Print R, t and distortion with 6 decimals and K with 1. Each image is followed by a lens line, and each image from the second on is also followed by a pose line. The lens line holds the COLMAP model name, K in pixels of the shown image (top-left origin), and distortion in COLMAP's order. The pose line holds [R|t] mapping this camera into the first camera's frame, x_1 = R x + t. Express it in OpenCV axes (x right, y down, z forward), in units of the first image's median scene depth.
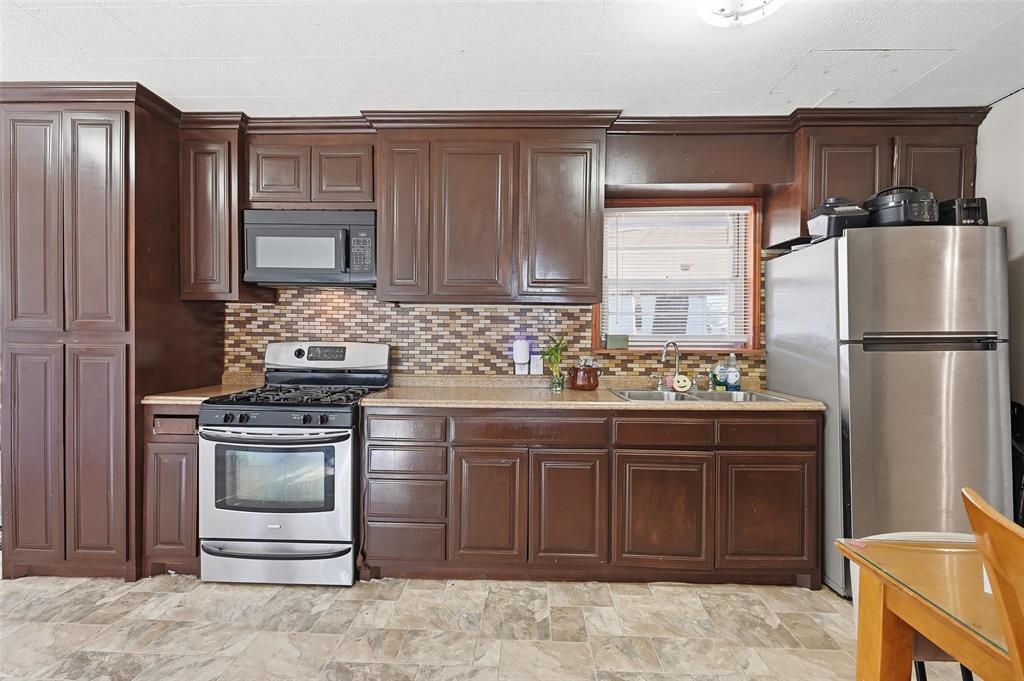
lens RADIAL K [[455.0, 0, 511.0], [0, 455.0, 339.7], [0, 0, 1]] dist [-0.002126, -0.000369]
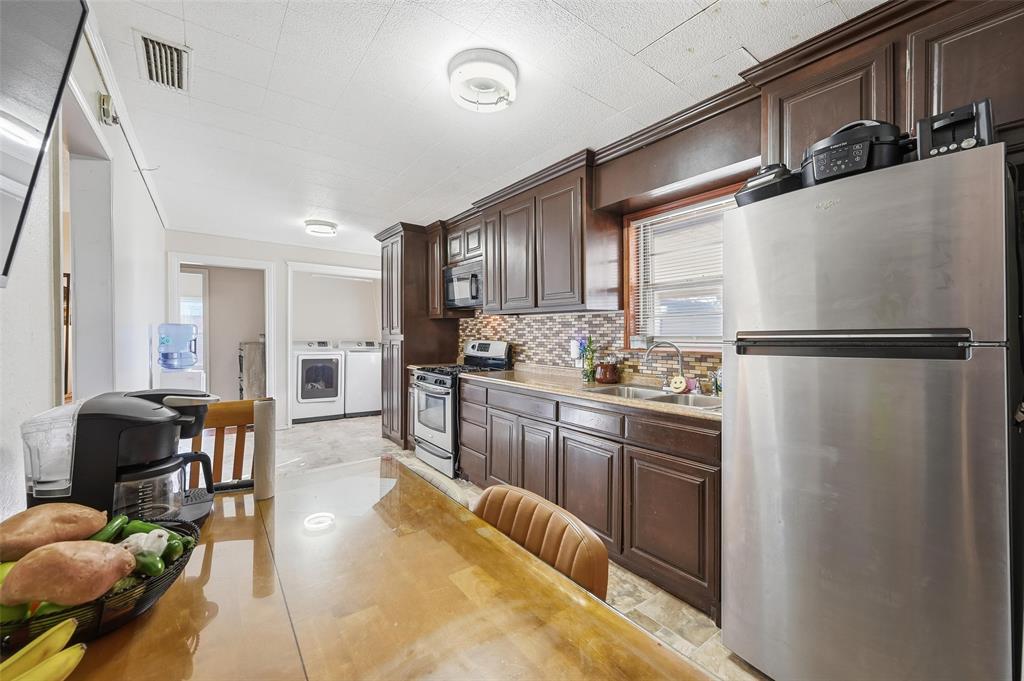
lens RADIAL K [[410.4, 0, 512.4], [0, 410.4, 336.1], [0, 0, 1]] dist [-0.001272, -0.000371]
pose [[0.618081, -0.001407, -0.786113, 0.813589], [-0.009195, 0.999917, -0.009019, 0.001588], [0.786061, 0.012802, 0.618017, 0.151453]]
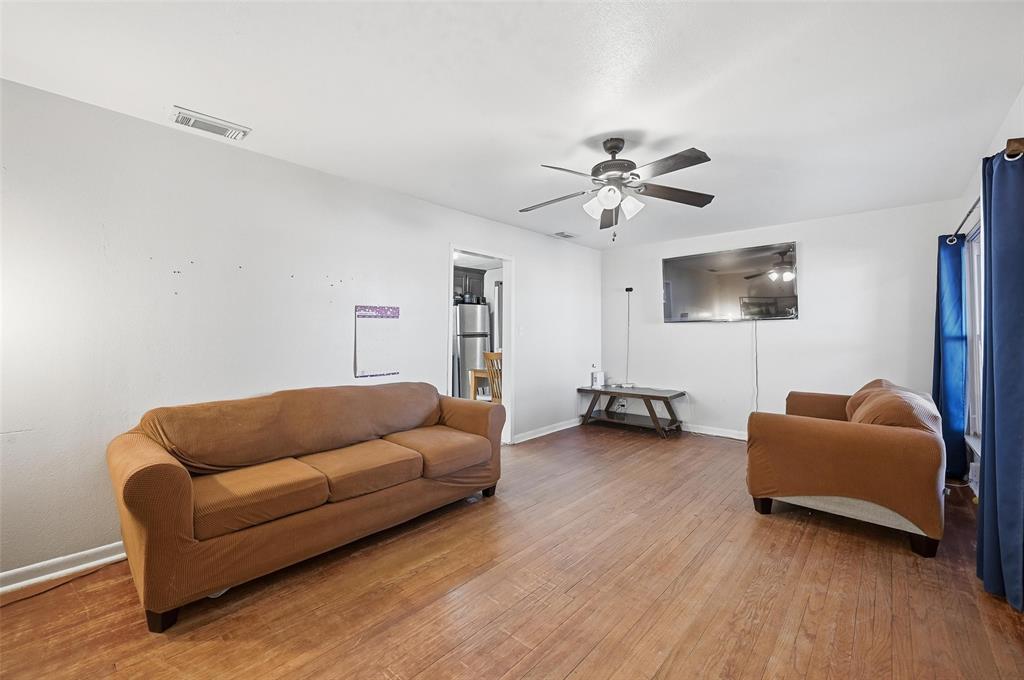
lens RADIAL K [[410.4, 0, 512.4], [0, 410.4, 335.6], [0, 0, 1]] dist [-0.001272, -0.000371]
pose [[0.666808, -0.009229, 0.745173, -1.038372], [0.012538, 0.999921, 0.001164, 0.005478], [-0.745124, 0.008567, 0.666871, -1.103544]]
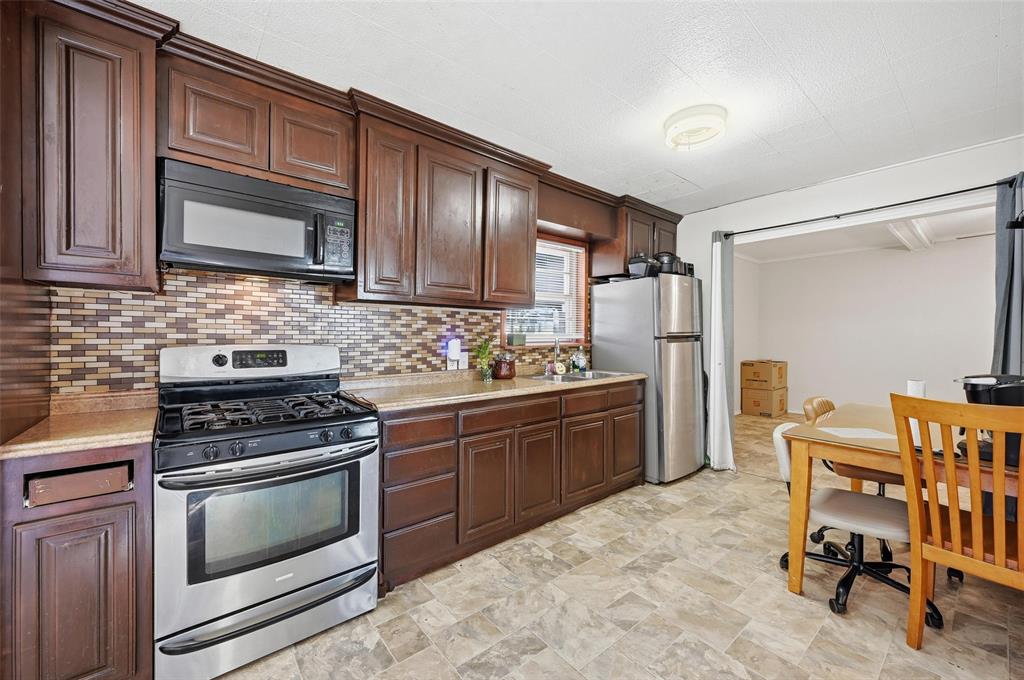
lens RADIAL K [[400.2, 0, 512.0], [0, 400.2, 340.0], [0, 0, 1]] dist [-0.001789, 0.000222]
pose [[0.750985, -0.014400, 0.660162, -0.522706], [0.008741, 0.999891, 0.011866, -0.007819], [-0.660261, -0.003141, 0.751030, 0.162362]]
